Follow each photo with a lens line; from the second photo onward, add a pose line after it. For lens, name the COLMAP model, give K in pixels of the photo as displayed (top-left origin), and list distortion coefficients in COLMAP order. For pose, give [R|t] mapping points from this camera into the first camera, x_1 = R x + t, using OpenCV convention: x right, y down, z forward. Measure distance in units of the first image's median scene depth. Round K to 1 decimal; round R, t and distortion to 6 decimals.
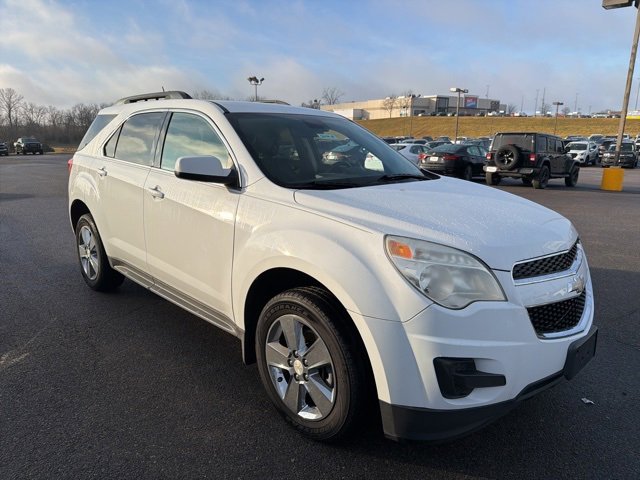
lens RADIAL K [[457.6, 0, 323.2], [0, 457.6, 239.9], [0, 0, 1]] dist [0.014587, -0.018891]
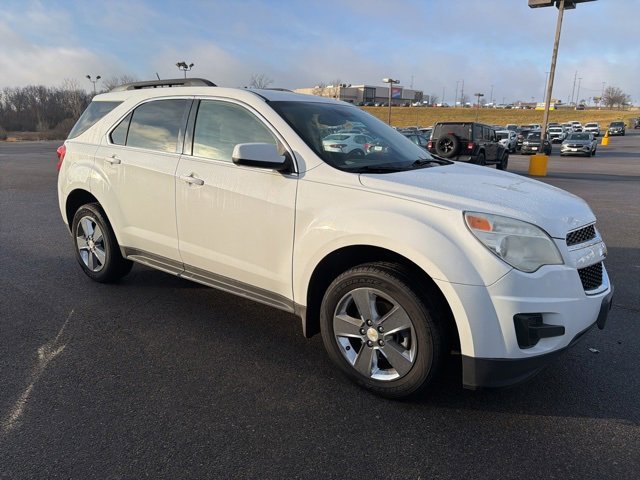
lens RADIAL K [[454.5, 0, 325.4], [0, 454.5, 240.5], [0, 0, 1]] dist [0.036708, -0.043287]
pose [[0.987690, -0.033775, 0.152737, -0.274329], [0.029901, 0.999172, 0.027591, 0.014480], [-0.153542, -0.022685, 0.987882, -0.052606]]
